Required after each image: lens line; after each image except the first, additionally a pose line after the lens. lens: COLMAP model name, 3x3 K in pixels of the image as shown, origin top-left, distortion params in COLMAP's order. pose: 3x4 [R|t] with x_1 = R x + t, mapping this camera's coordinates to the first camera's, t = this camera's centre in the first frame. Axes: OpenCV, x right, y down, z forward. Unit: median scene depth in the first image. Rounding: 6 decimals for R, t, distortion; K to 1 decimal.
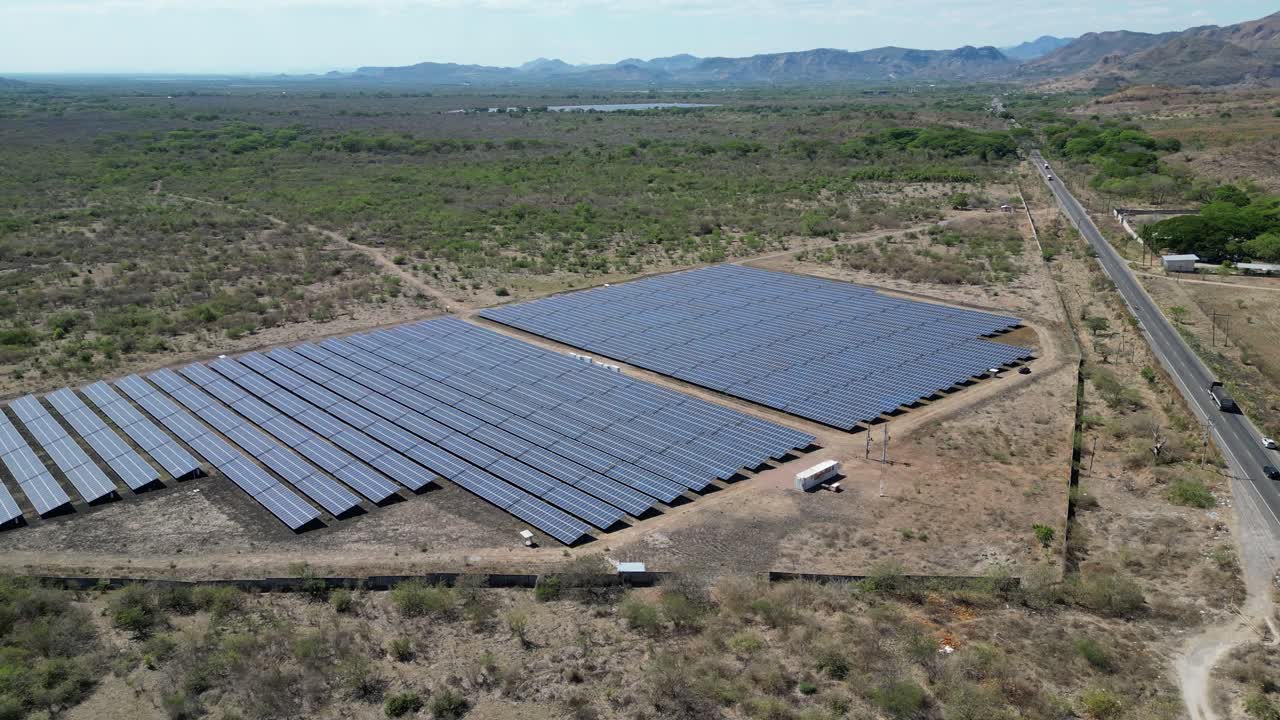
lens RADIAL K [[942.4, 0, 615.7], [0, 942.4, 361.2], [0, 0, 1]] dist [0.068665, -0.067686]
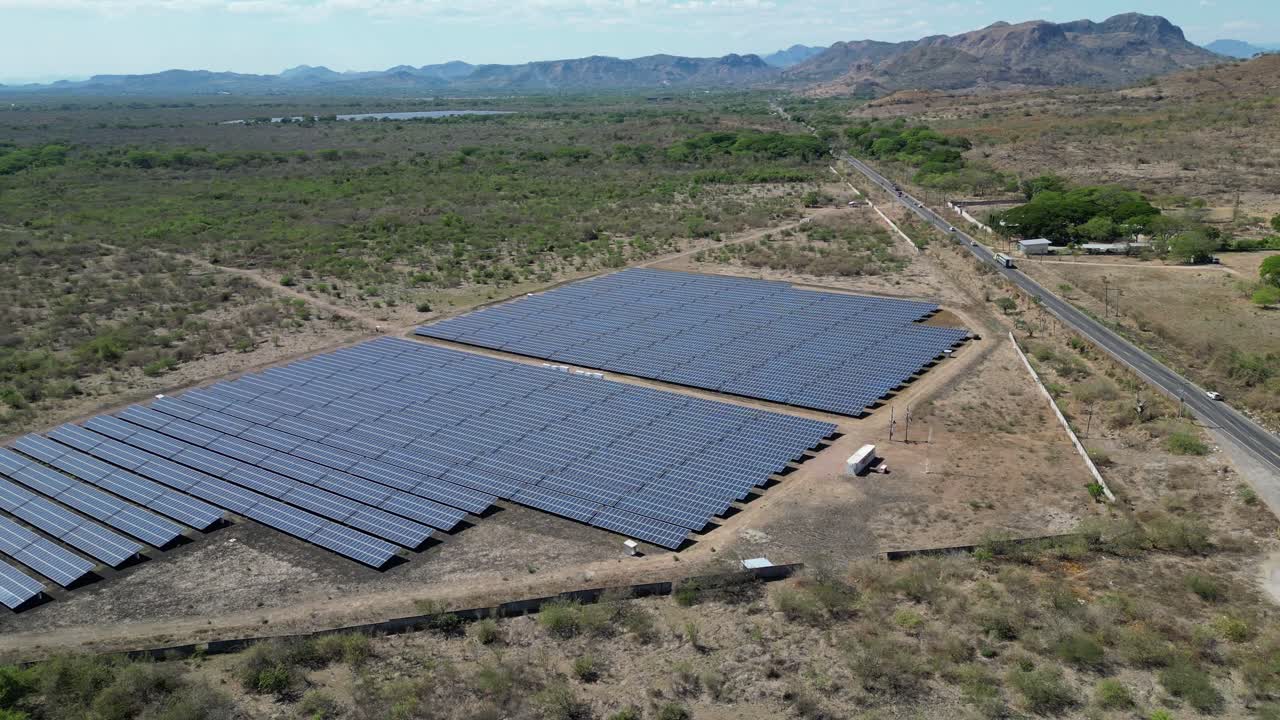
lens RADIAL K [[942.4, 0, 615.7], [0, 942.4, 361.2], [0, 0, 1]] dist [0.068665, -0.067686]
pose [[0.974134, -0.072025, 0.214185, -0.145057], [0.073470, 0.997297, 0.001218, -0.005839], [-0.213694, 0.014549, 0.976792, 0.010703]]
